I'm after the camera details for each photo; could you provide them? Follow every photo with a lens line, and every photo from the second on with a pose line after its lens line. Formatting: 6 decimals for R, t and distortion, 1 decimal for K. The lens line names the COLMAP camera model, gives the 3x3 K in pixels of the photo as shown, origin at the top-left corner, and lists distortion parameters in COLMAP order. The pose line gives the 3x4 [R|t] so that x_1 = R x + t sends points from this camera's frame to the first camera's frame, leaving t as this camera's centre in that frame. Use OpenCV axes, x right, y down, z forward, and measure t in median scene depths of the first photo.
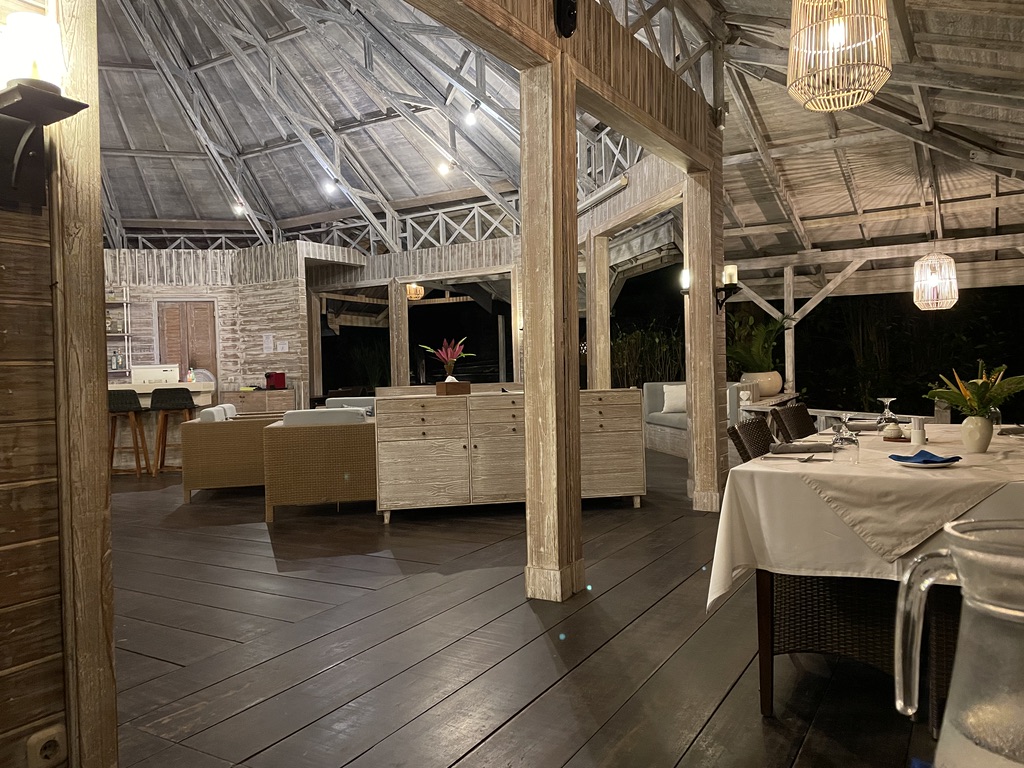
lens RADIAL K [[760.9, 0, 512.0], [0, 760.9, 384.0], [0, 0, 1]] dist [0.085036, -0.102355]
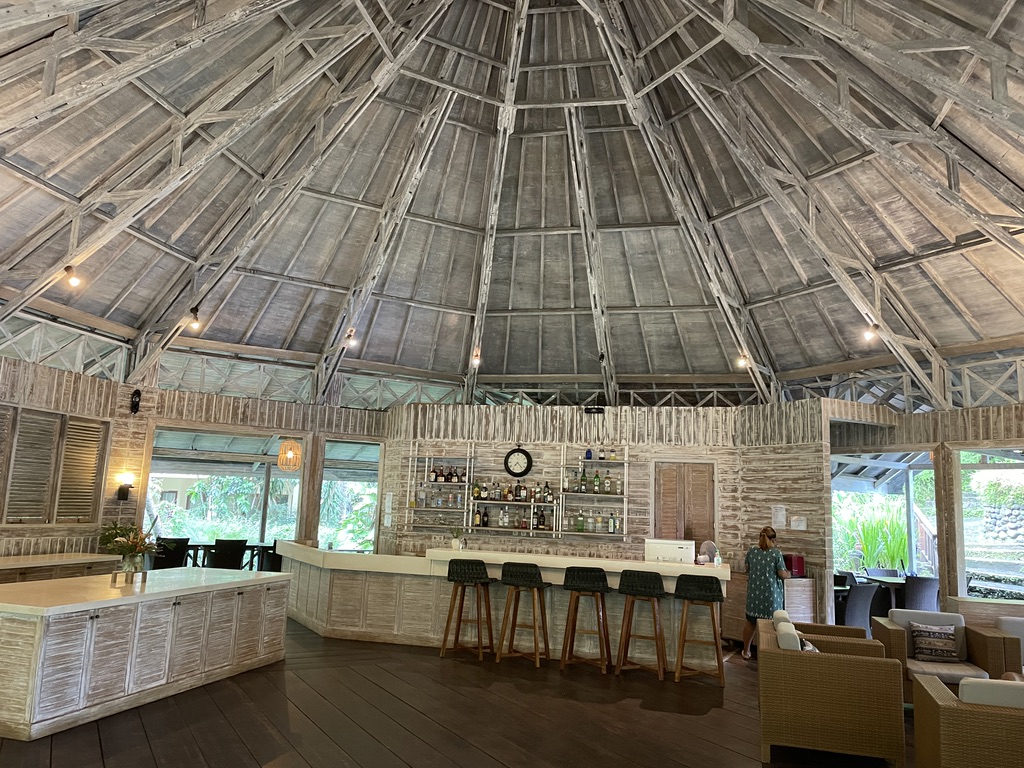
lens RADIAL K [[760.9, 0, 512.0], [0, 760.9, 384.0], [0, 0, 1]] dist [0.085036, -0.102355]
pose [[0.876275, -0.006437, -0.481768, -0.165934], [-0.079886, 0.984130, -0.158452, -0.039496], [0.475143, 0.177334, 0.861854, 0.104622]]
